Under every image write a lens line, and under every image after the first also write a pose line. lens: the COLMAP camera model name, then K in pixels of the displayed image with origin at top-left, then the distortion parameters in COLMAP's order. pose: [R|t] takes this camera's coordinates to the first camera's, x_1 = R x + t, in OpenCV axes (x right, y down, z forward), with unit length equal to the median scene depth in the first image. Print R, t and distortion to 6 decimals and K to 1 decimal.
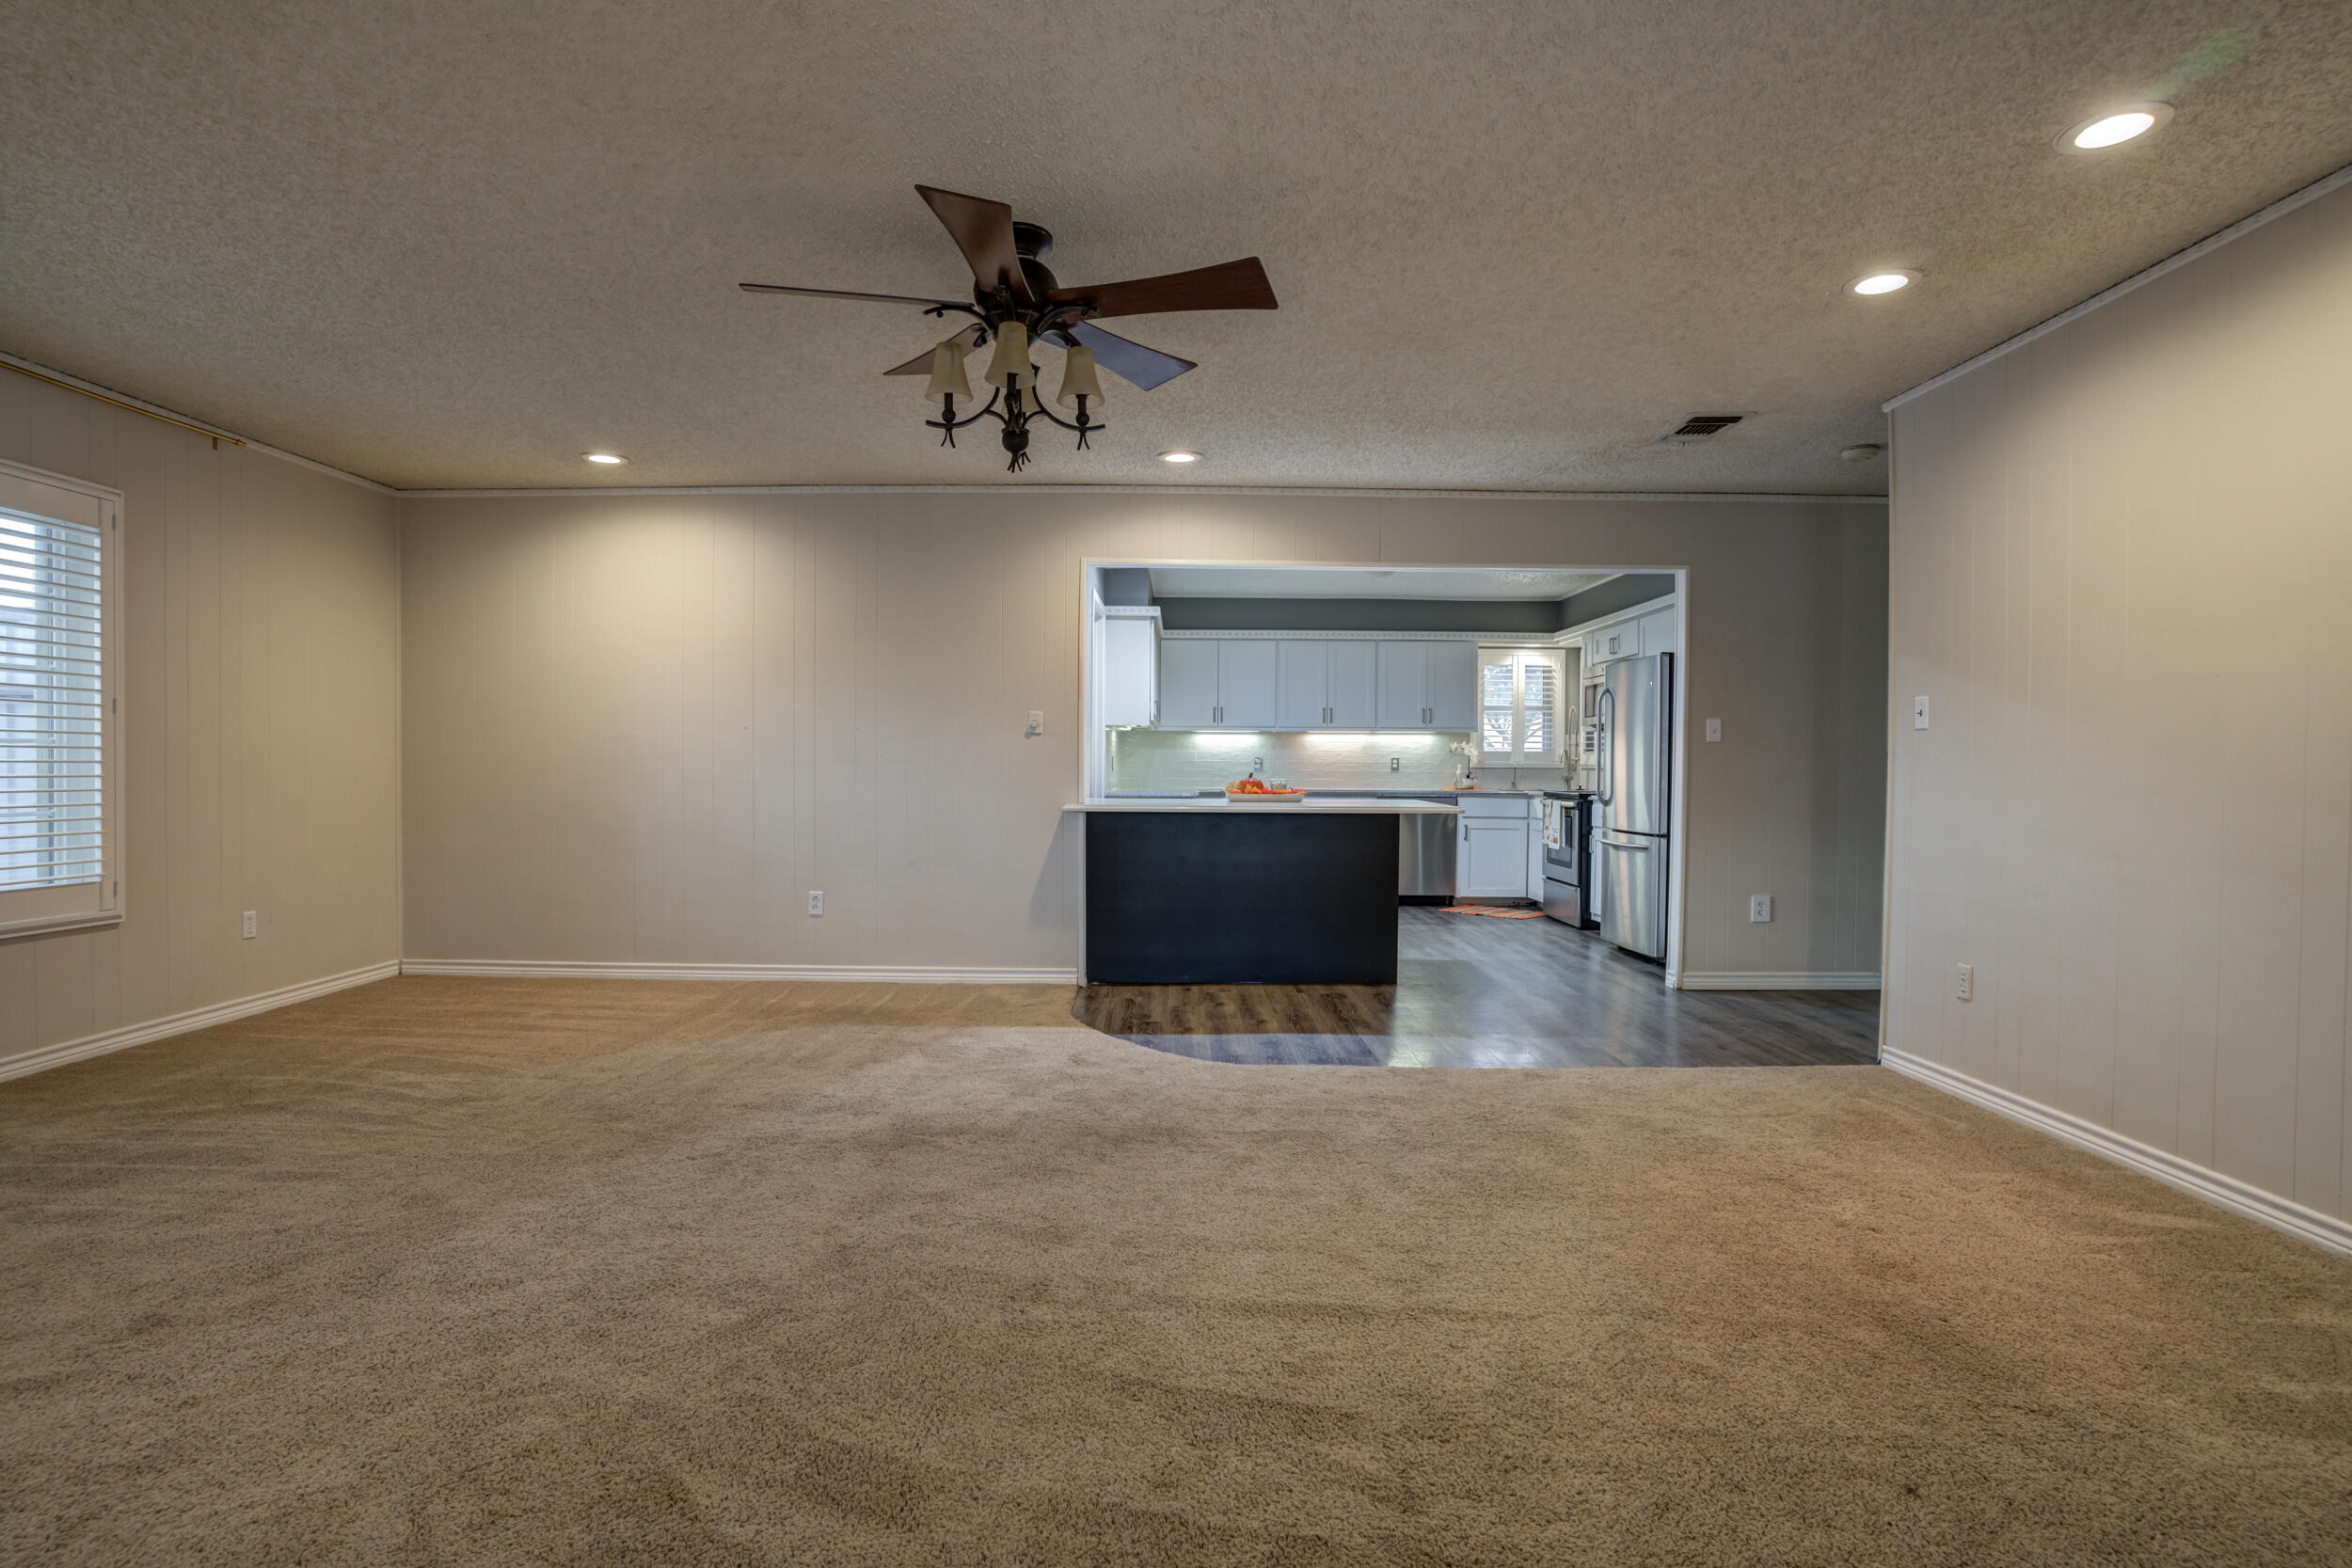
lens RADIAL K [[1156.0, 0, 1177.5], [0, 1156.0, 775.9], [0, 0, 1]] dist [-0.085146, 0.047726]
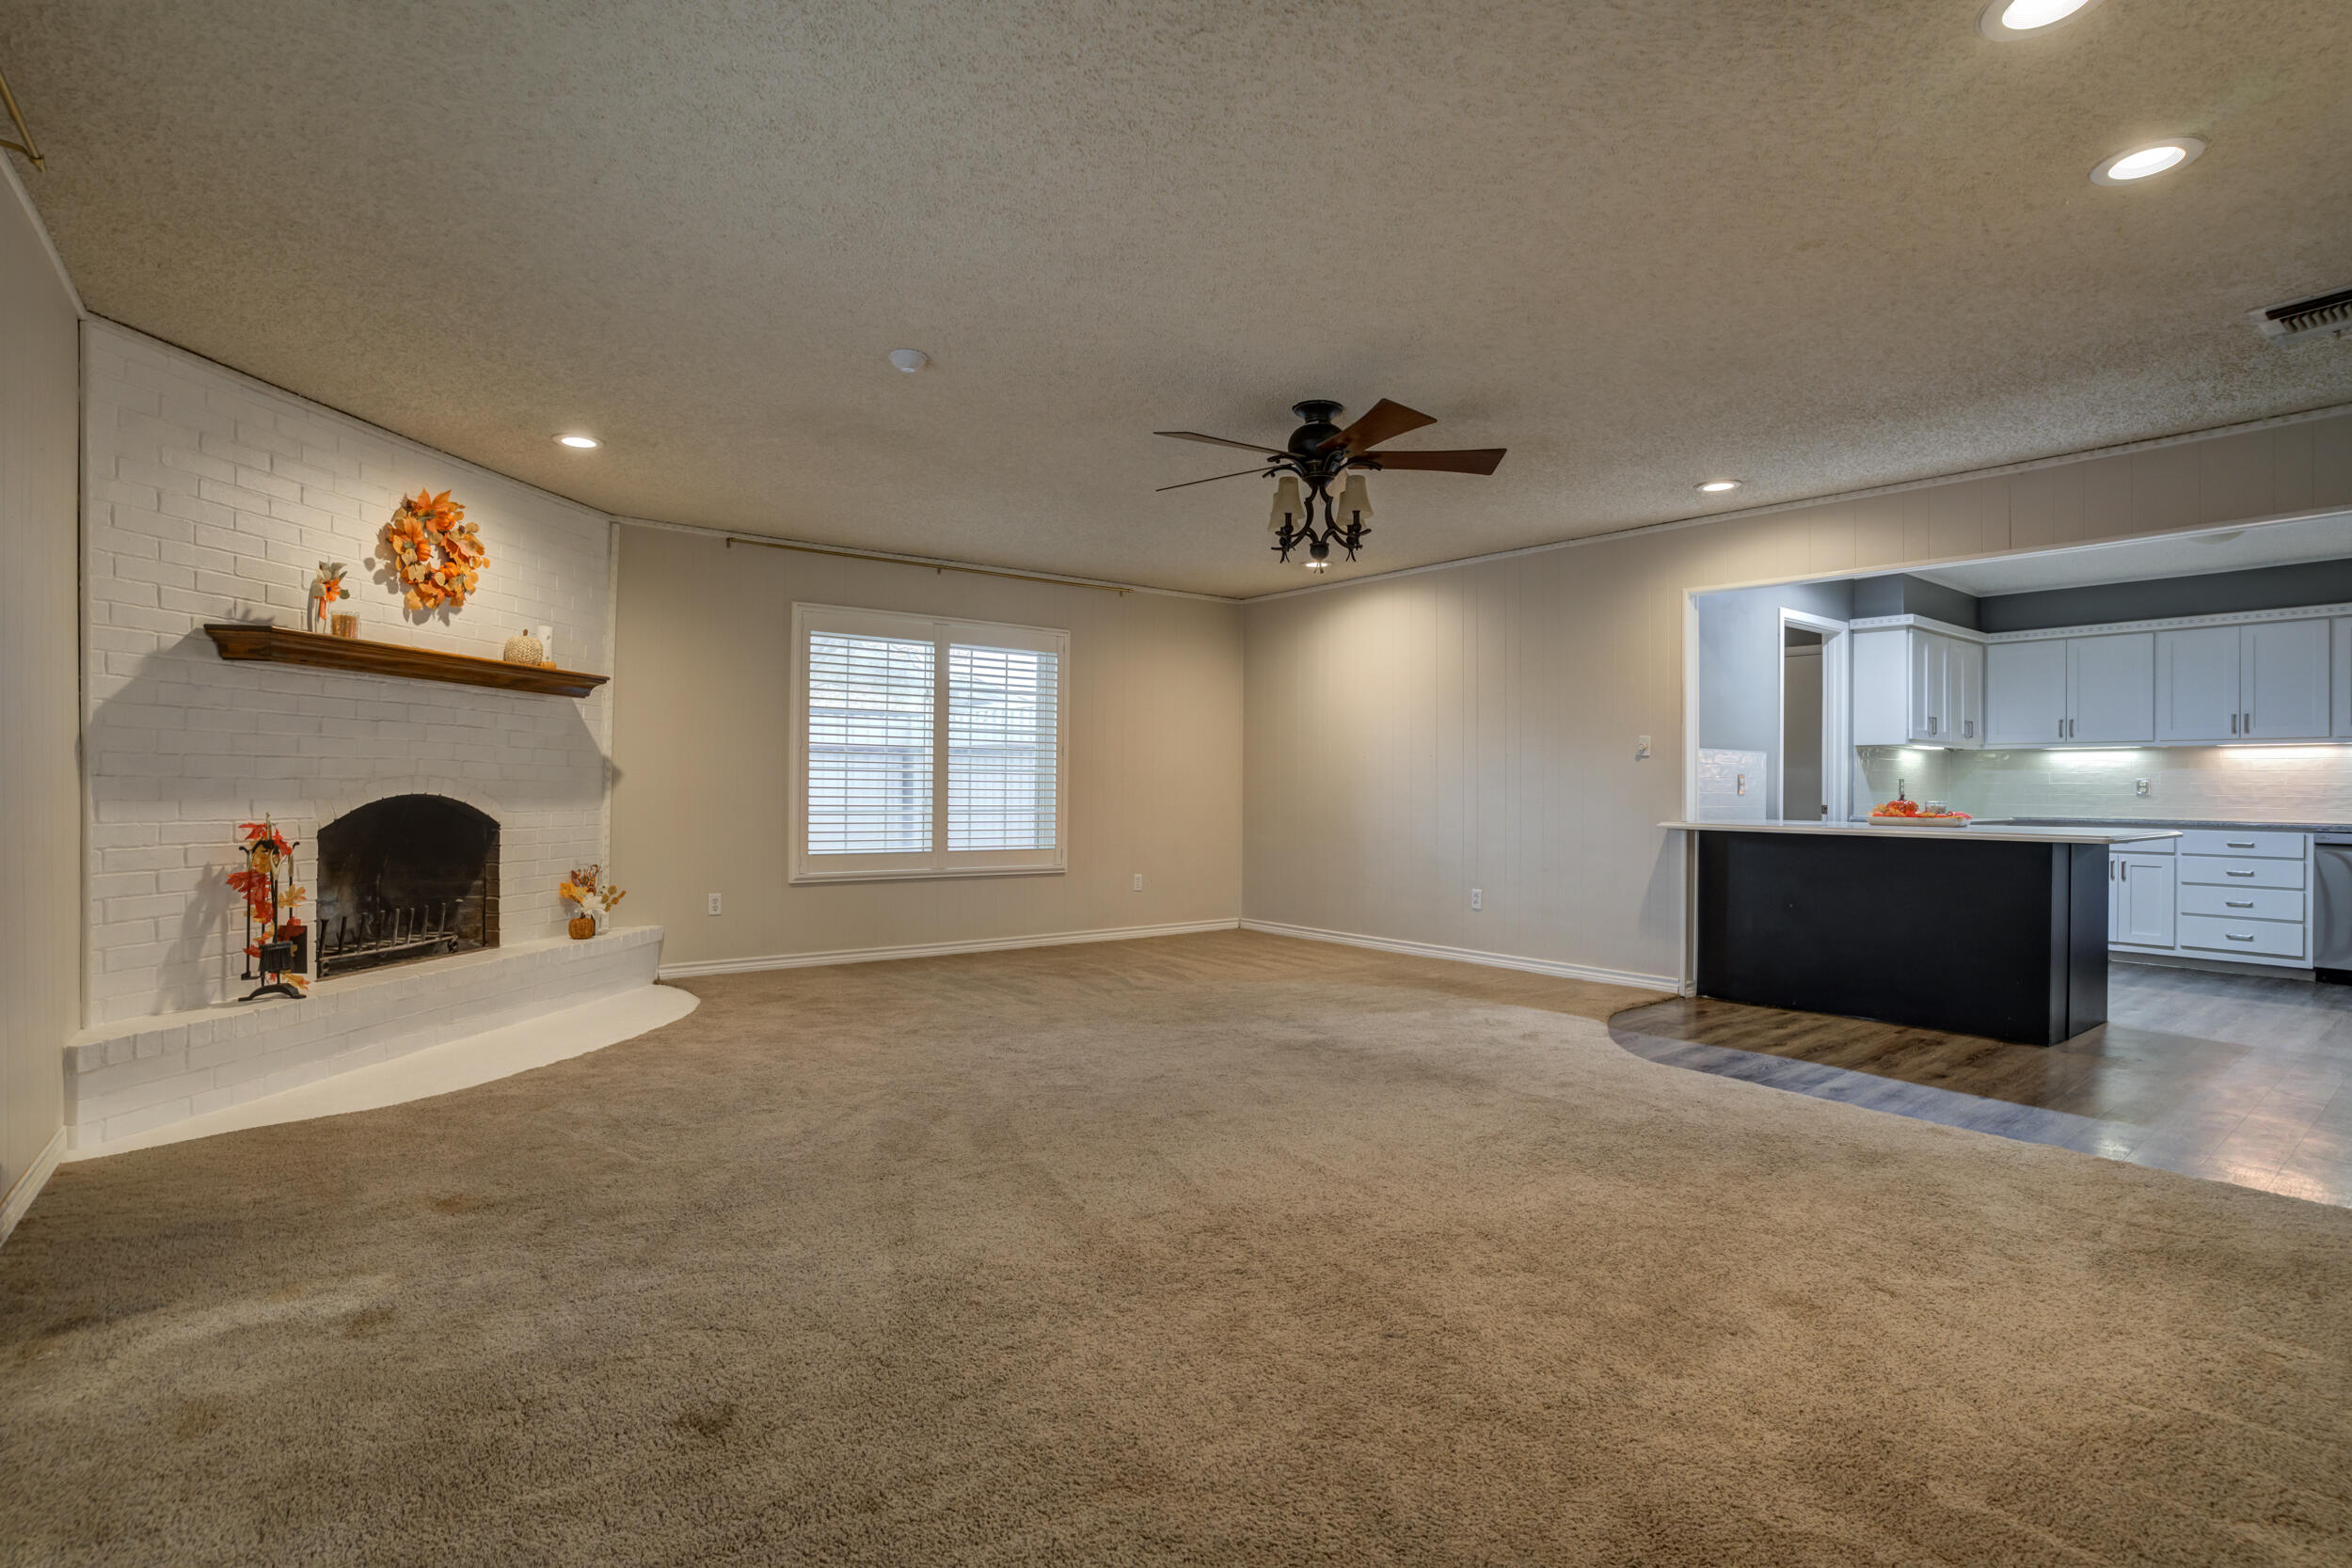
lens RADIAL K [[1156.0, 0, 1177.5], [0, 1156.0, 775.9], [0, 0, 1]] dist [-0.085146, 0.047726]
pose [[0.618524, -0.007359, -0.785732, 0.607082], [-0.011799, 0.999756, -0.018652, 0.009199], [0.785677, 0.020808, 0.618286, -0.006914]]
